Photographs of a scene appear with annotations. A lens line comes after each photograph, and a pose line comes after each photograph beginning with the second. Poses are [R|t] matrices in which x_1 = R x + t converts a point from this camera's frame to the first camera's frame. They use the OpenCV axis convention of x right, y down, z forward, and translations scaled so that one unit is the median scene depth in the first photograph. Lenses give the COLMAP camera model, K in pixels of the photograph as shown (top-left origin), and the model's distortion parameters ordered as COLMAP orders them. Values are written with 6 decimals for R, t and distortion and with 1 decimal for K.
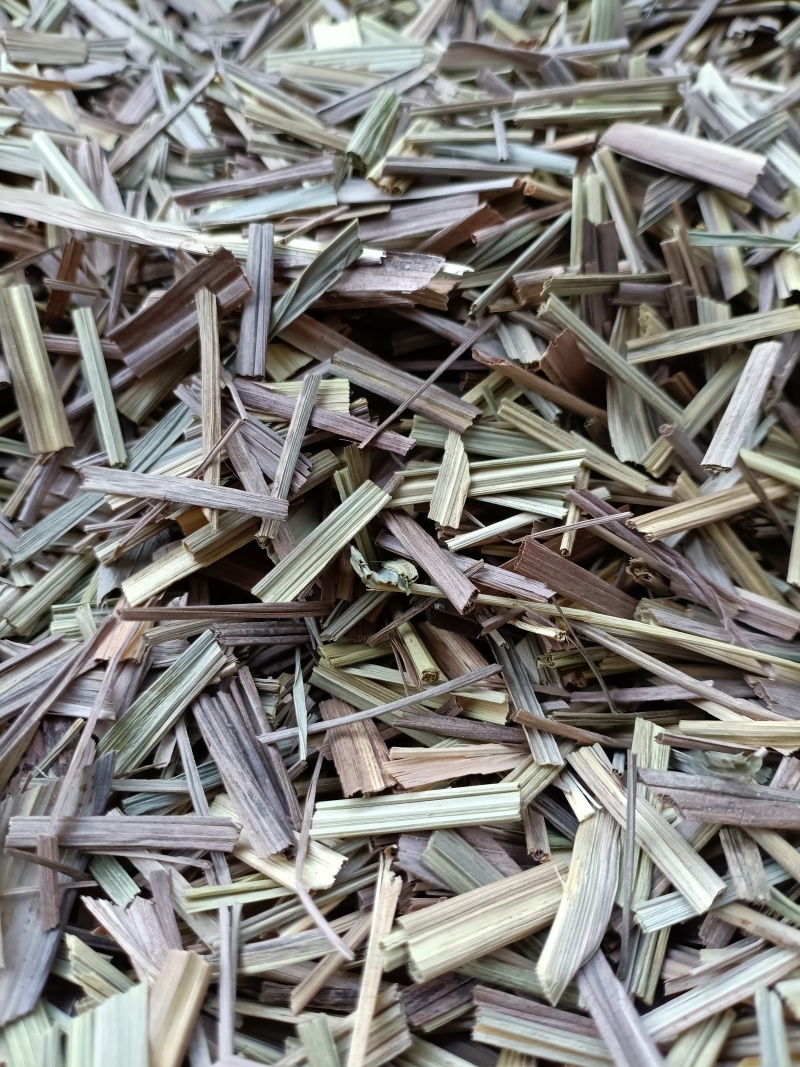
lens RADIAL K [[868.1, 0, 422.5], [0, 868.1, 523.9], [0, 0, 1]] dist [0.052459, -0.156973]
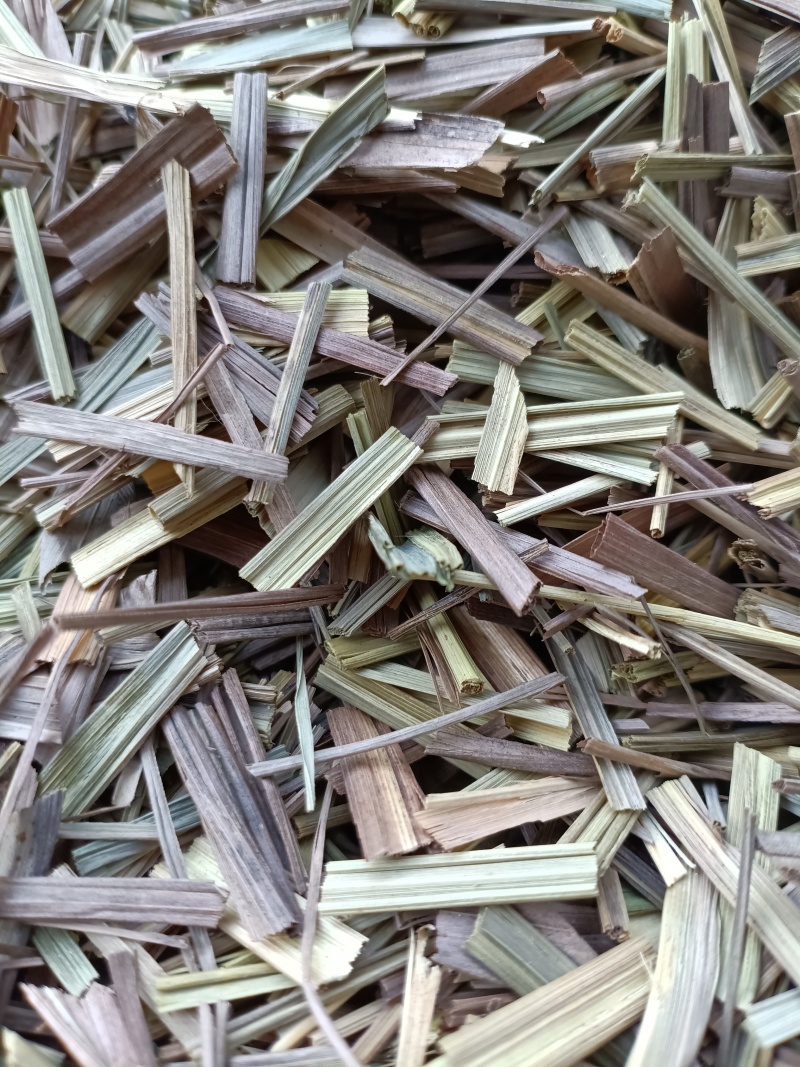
lens RADIAL K [[868.1, 0, 422.5], [0, 868.1, 523.9], [0, 0, 1]] dist [0.052459, -0.156973]
pose [[0.999802, 0.015571, 0.012378, -0.045211], [-0.016845, 0.993731, 0.110518, -0.051600], [-0.010579, -0.110704, 0.993797, 0.239588]]
